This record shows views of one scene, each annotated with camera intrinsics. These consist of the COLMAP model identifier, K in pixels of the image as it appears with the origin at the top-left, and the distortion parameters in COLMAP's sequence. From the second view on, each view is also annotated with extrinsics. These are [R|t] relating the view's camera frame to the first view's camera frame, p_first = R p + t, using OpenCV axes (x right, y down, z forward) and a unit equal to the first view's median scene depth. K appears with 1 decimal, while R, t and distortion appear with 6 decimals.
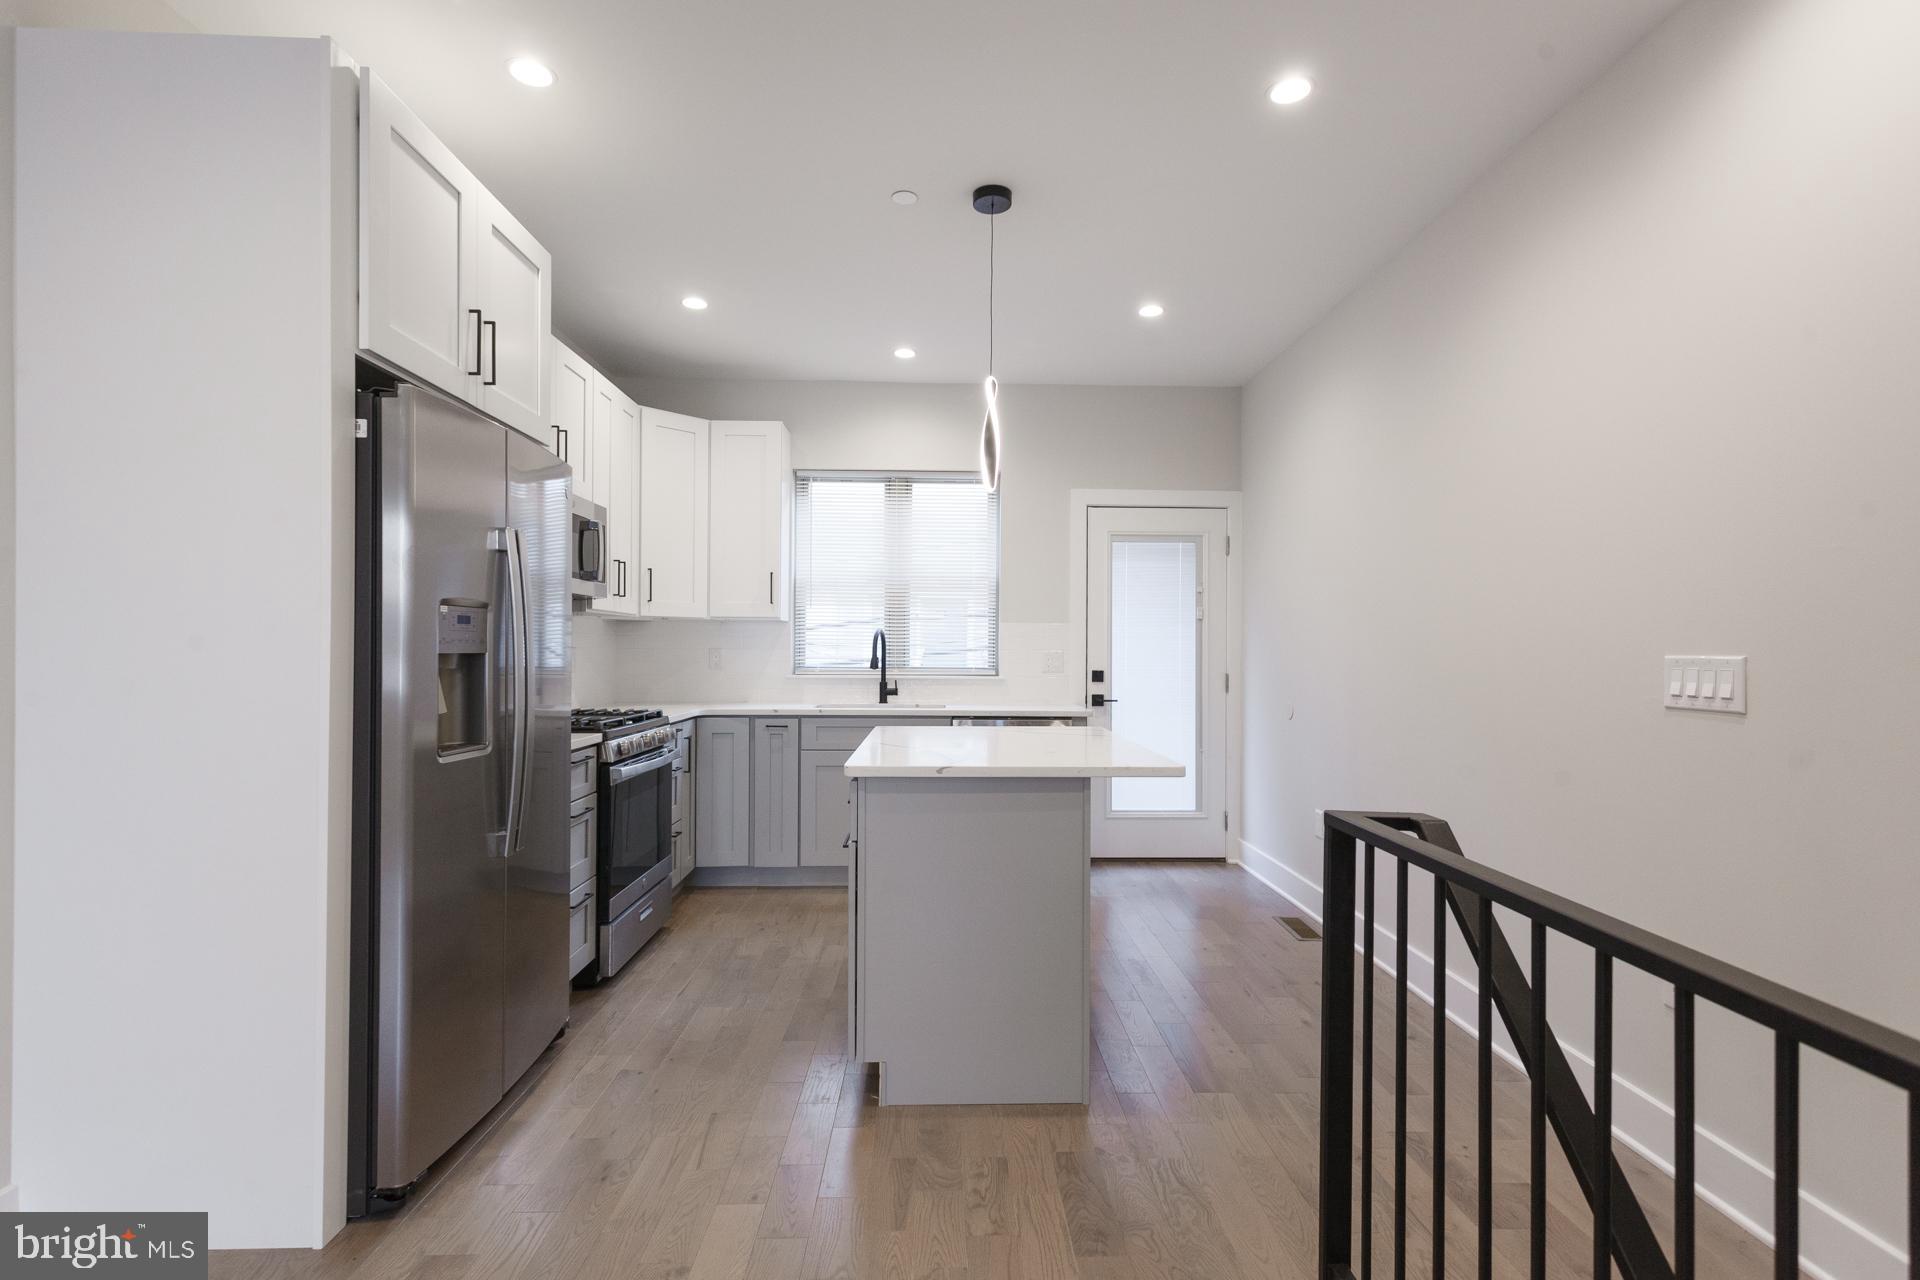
lens RADIAL K [[895.5, 0, 964.0], [0, 895.5, 651.2], [0, 0, 1]] dist [0.019999, -0.000511]
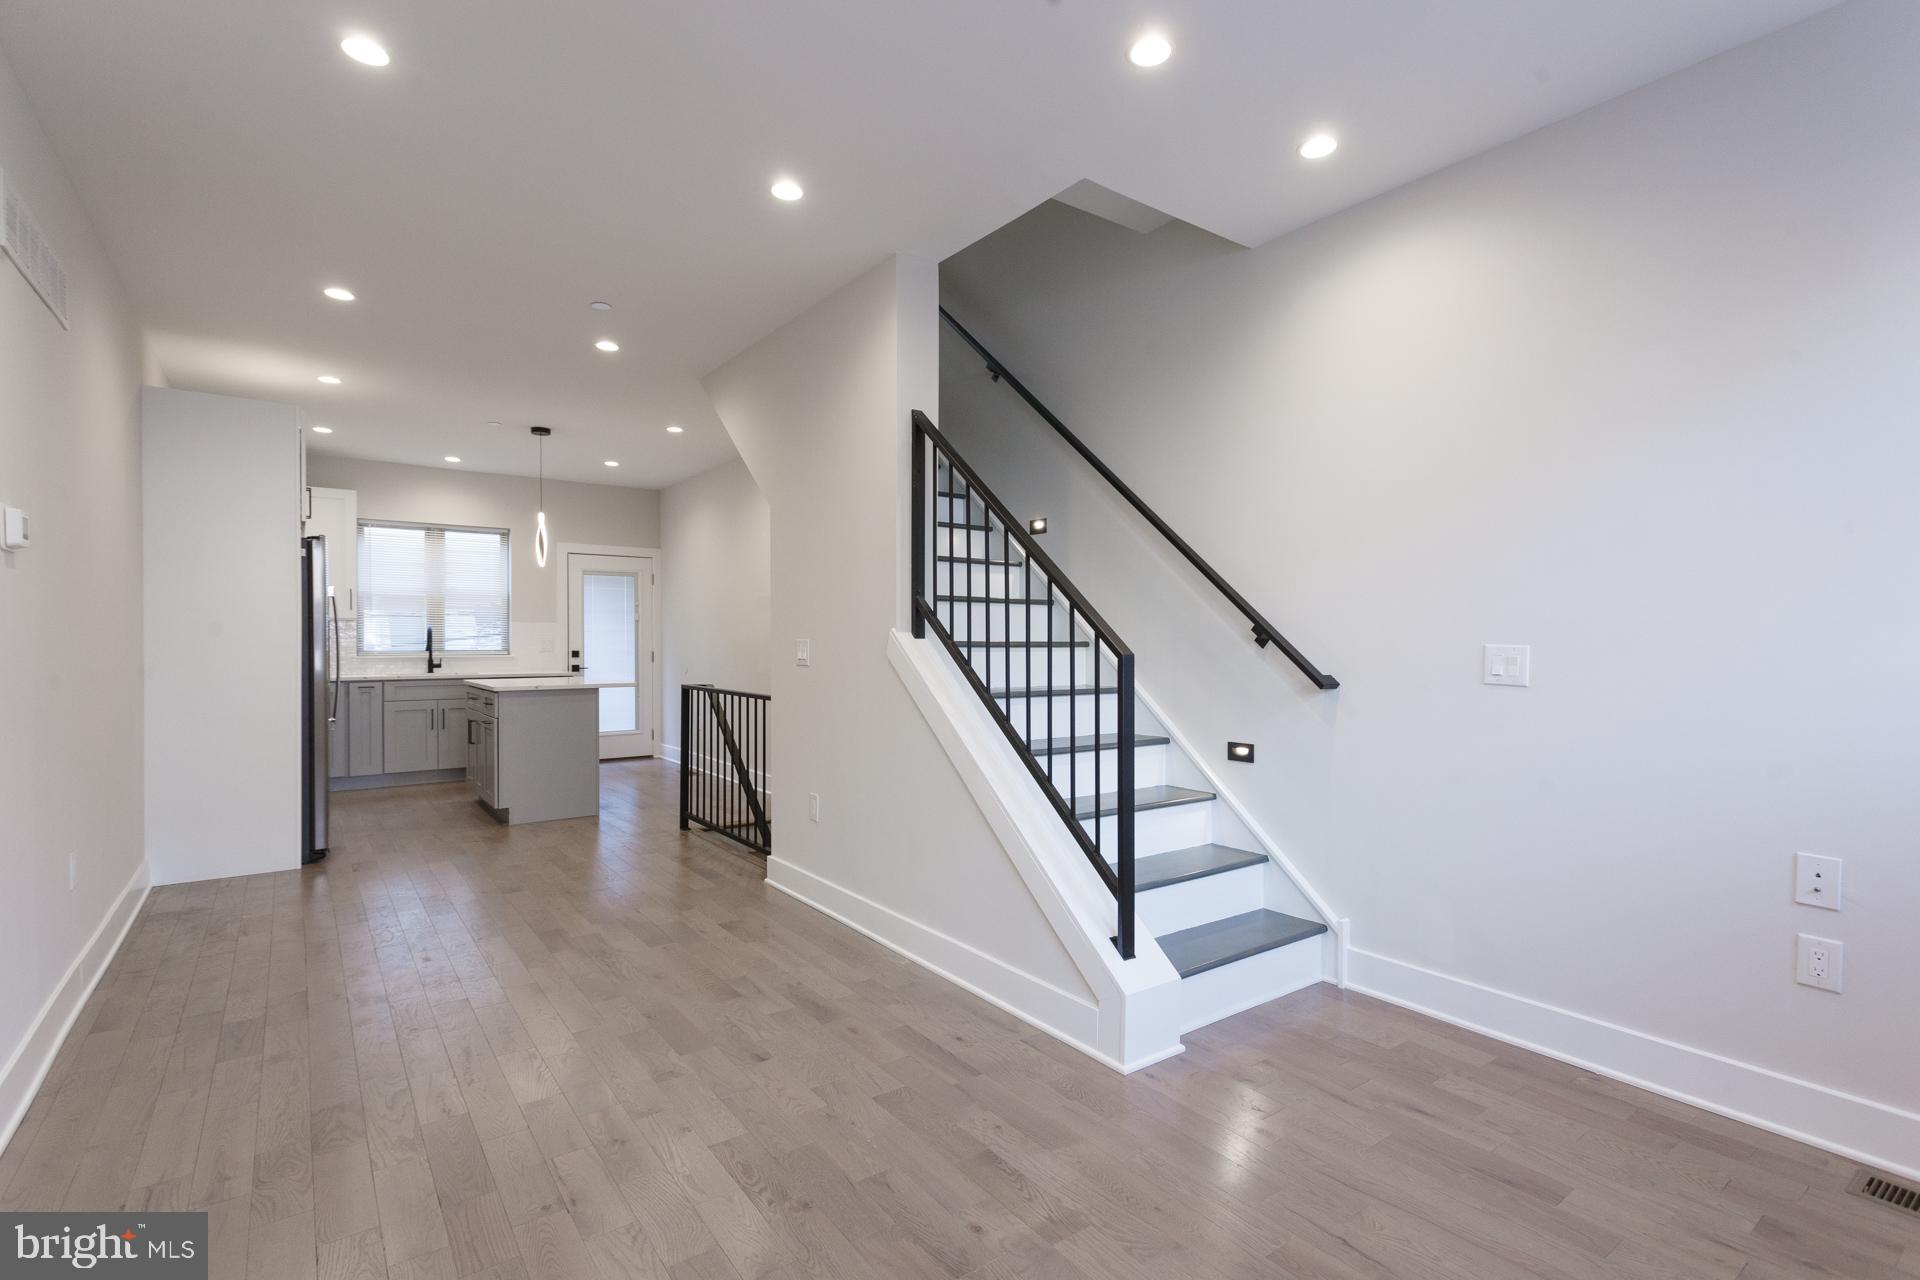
lens RADIAL K [[895.5, 0, 959.6], [0, 895.5, 647.8], [0, 0, 1]] dist [0.019999, -0.000511]
pose [[0.812407, -0.011496, 0.582978, -0.251052], [0.006894, 0.999925, 0.010112, 0.004032], [-0.583050, -0.004196, 0.812425, -0.803287]]
